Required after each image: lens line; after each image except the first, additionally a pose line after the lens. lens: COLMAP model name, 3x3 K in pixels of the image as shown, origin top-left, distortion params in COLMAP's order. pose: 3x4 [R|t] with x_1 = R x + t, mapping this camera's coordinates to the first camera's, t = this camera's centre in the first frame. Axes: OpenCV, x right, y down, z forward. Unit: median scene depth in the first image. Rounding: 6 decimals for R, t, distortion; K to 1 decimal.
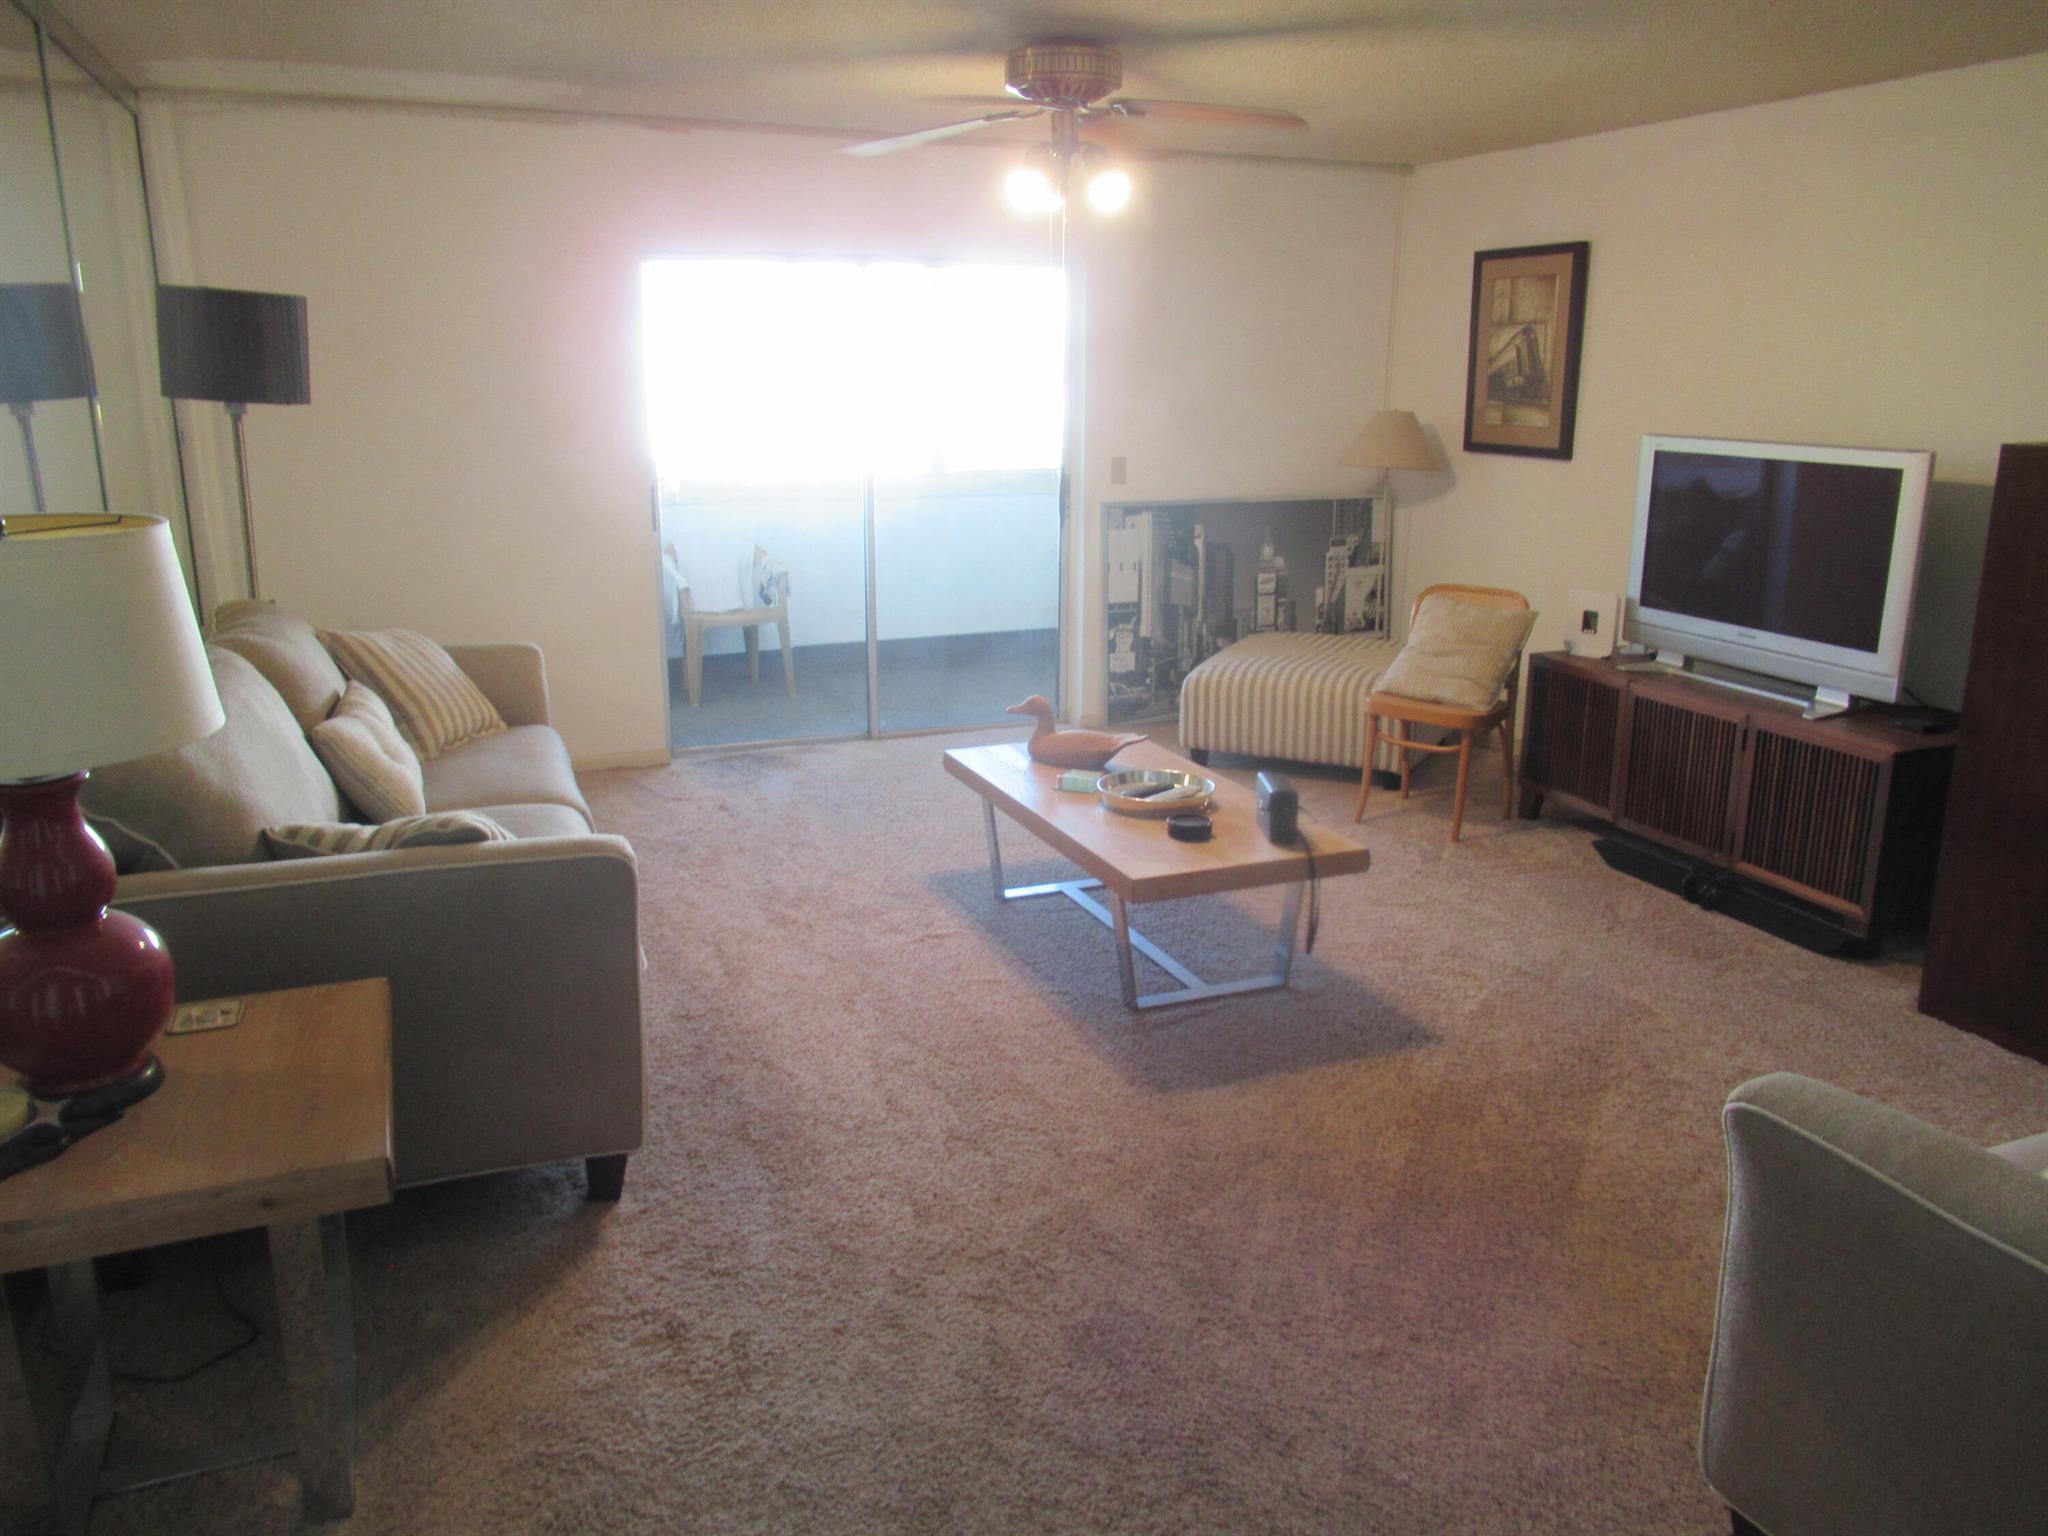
lens RADIAL K [[1534.6, 0, 1027.2], [0, 1534.6, 751.1], [0, 0, 1]] dist [-0.004327, 0.002202]
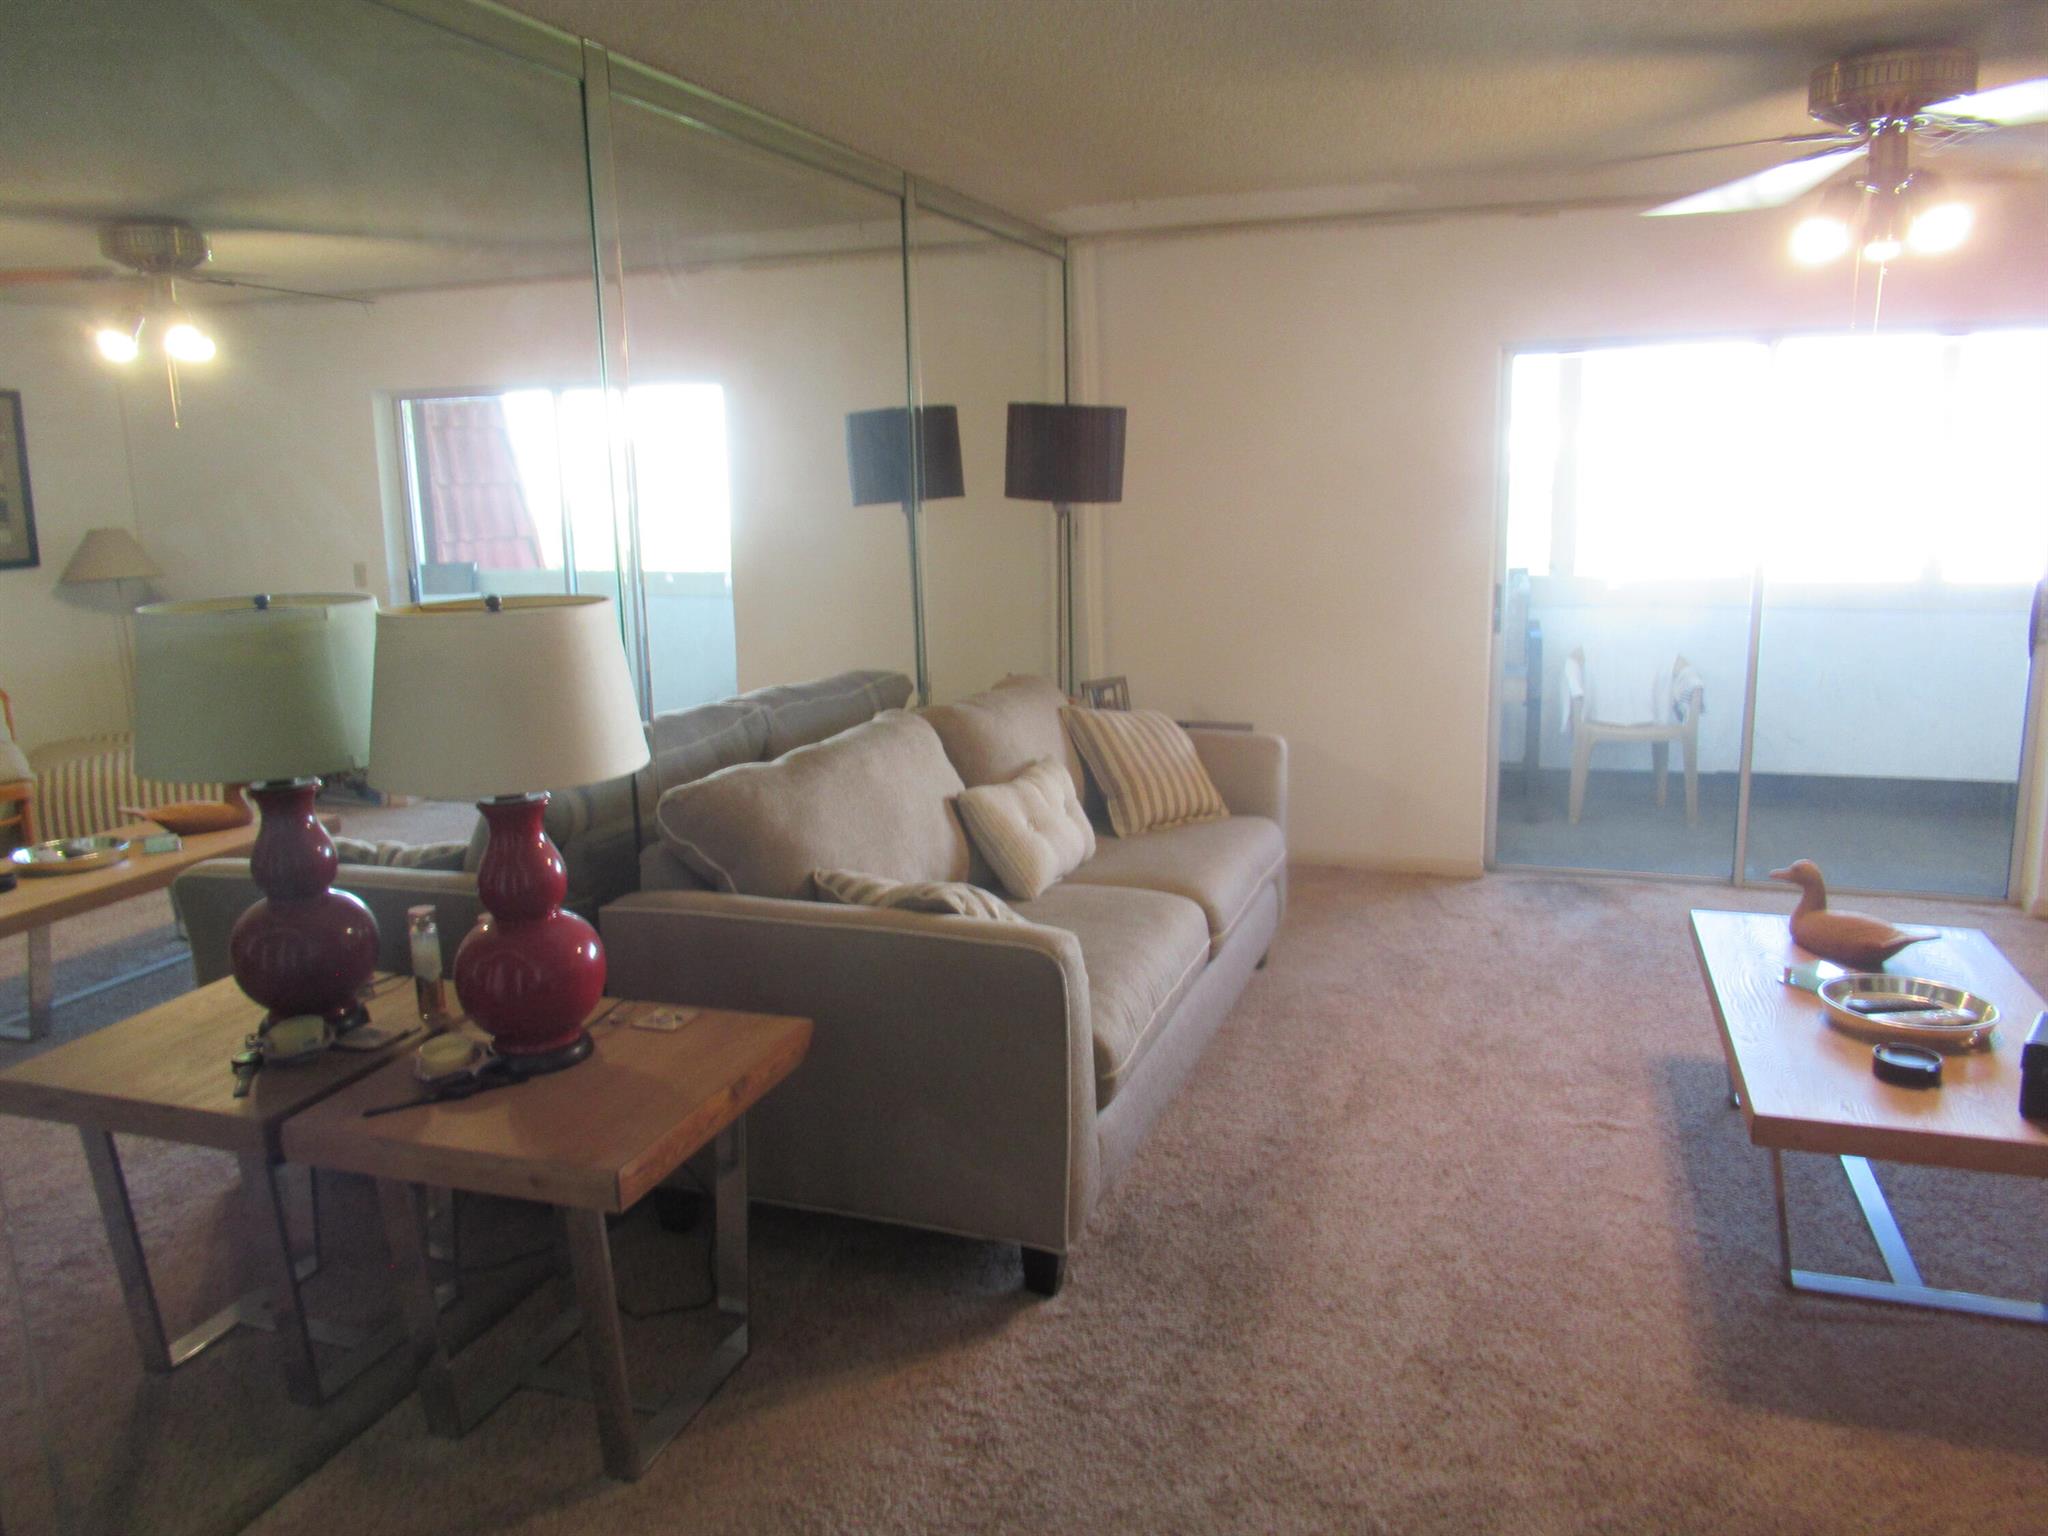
lens RADIAL K [[1530.4, 0, 1026.9], [0, 1530.4, 760.4], [0, 0, 1]] dist [-0.003645, -0.003347]
pose [[0.755653, 0.105284, -0.646454, 0.220261], [-0.139385, 0.990237, -0.001656, -0.032426], [0.639968, 0.091358, 0.762951, 0.136620]]
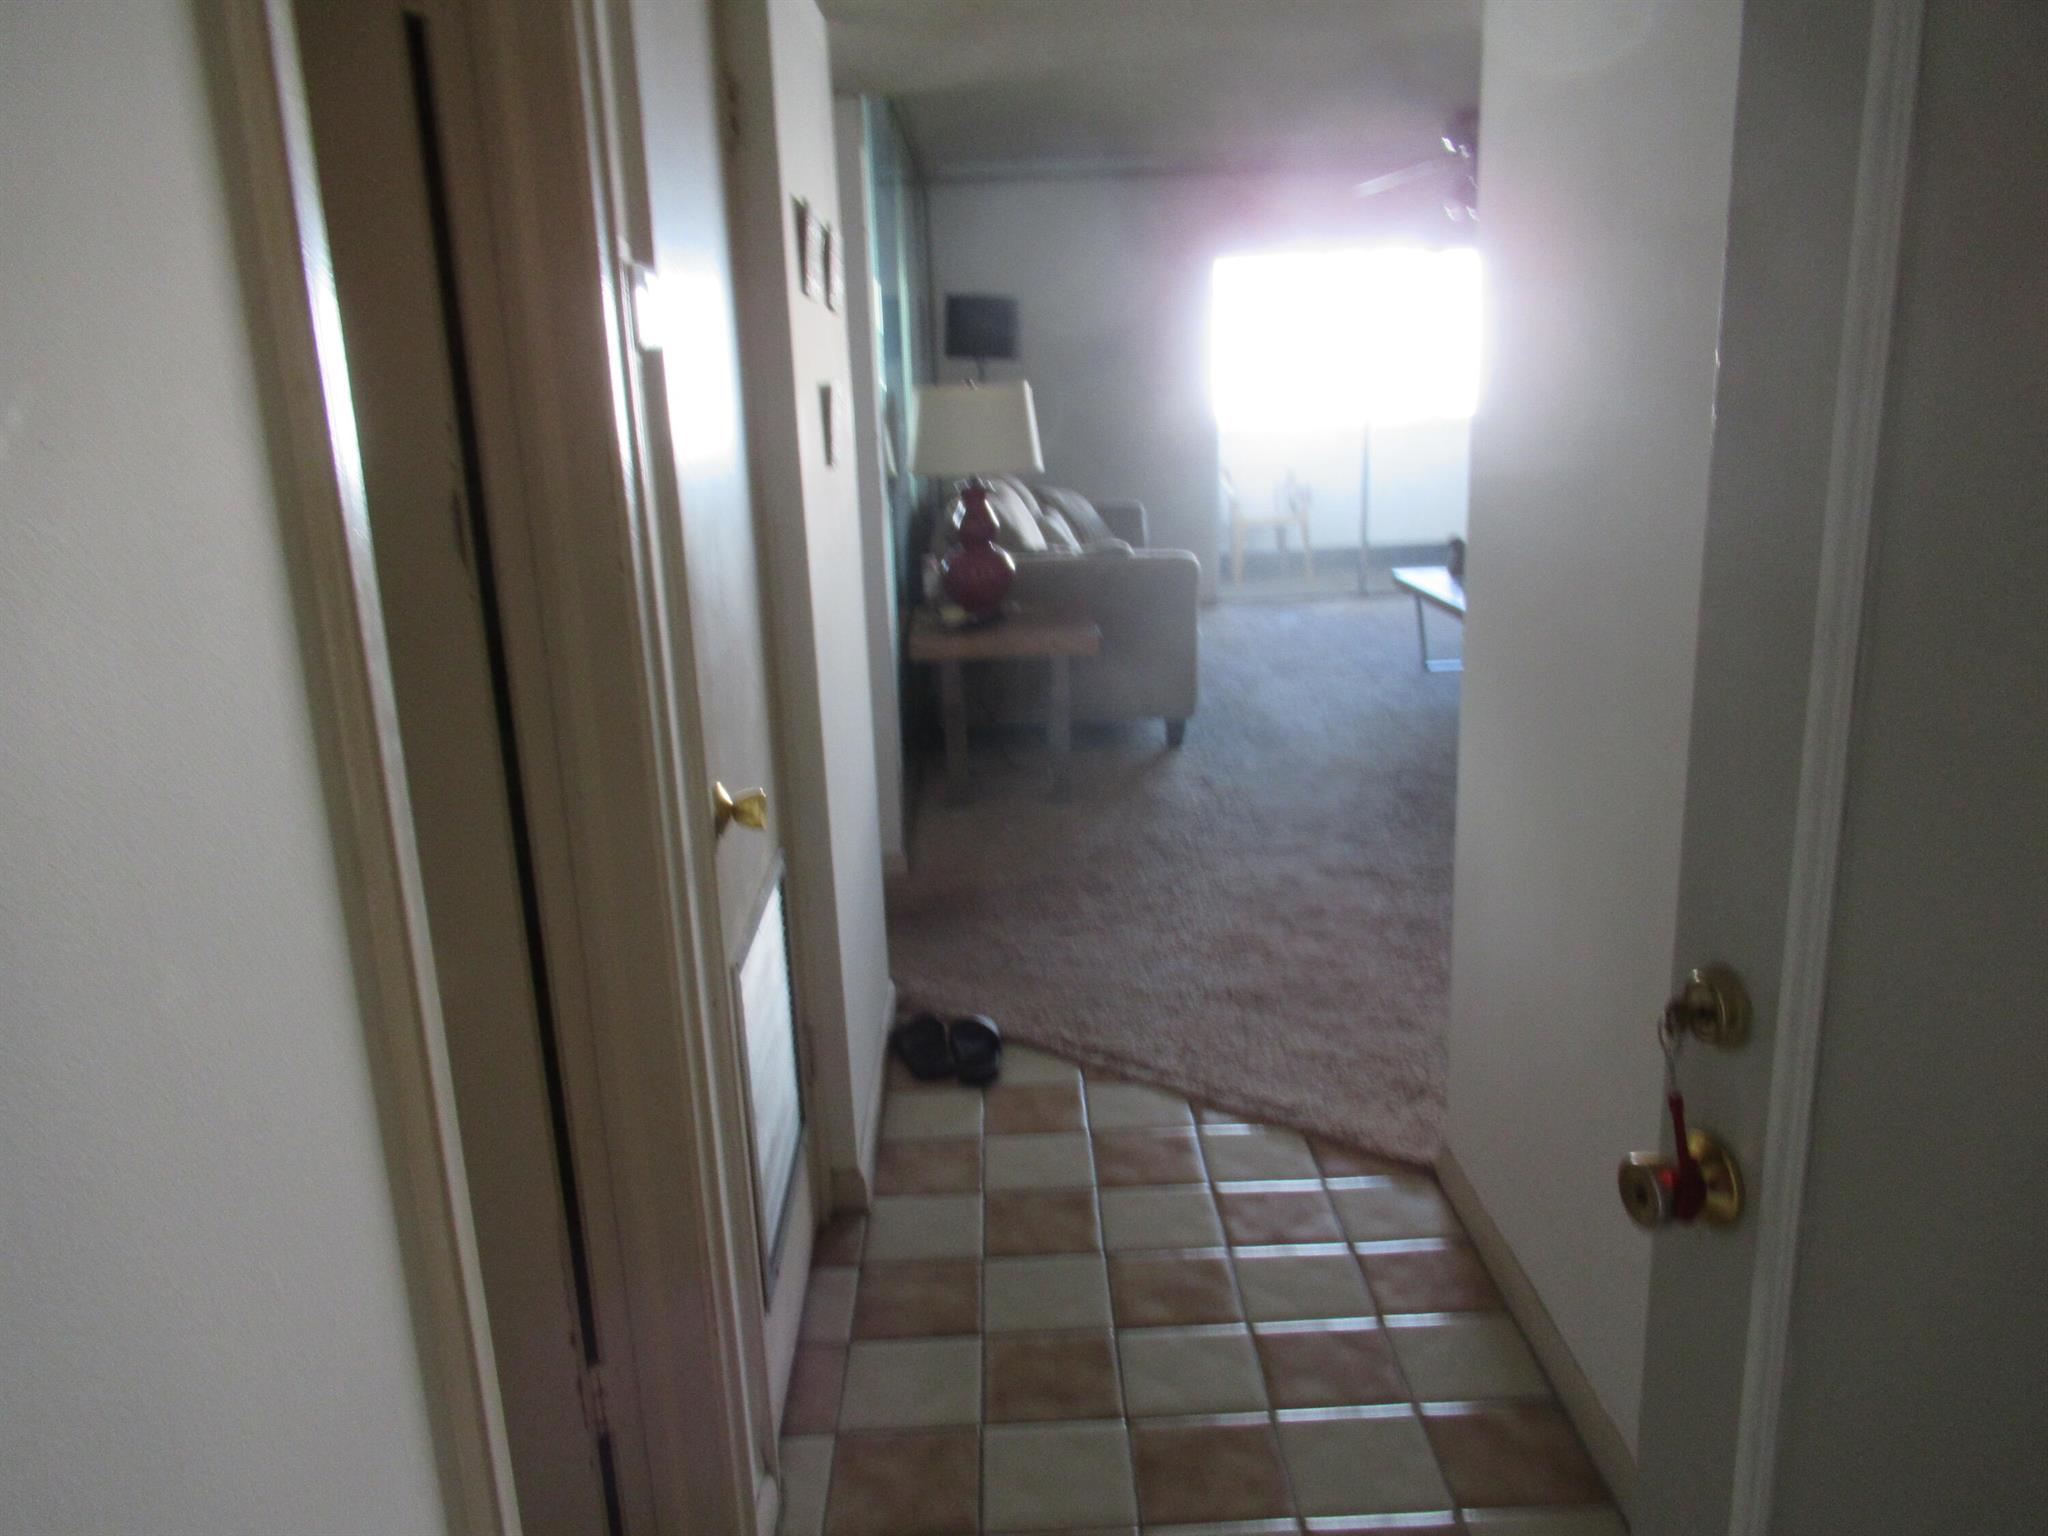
lens RADIAL K [[1530.4, 0, 1026.9], [0, 1530.4, 760.4], [0, 0, 1]] dist [-0.003645, -0.003347]
pose [[0.937457, 0.055225, -0.343692, 0.153552], [-0.051112, 0.998472, 0.021022, 0.191568], [0.344328, -0.002141, 0.938847, -0.631001]]
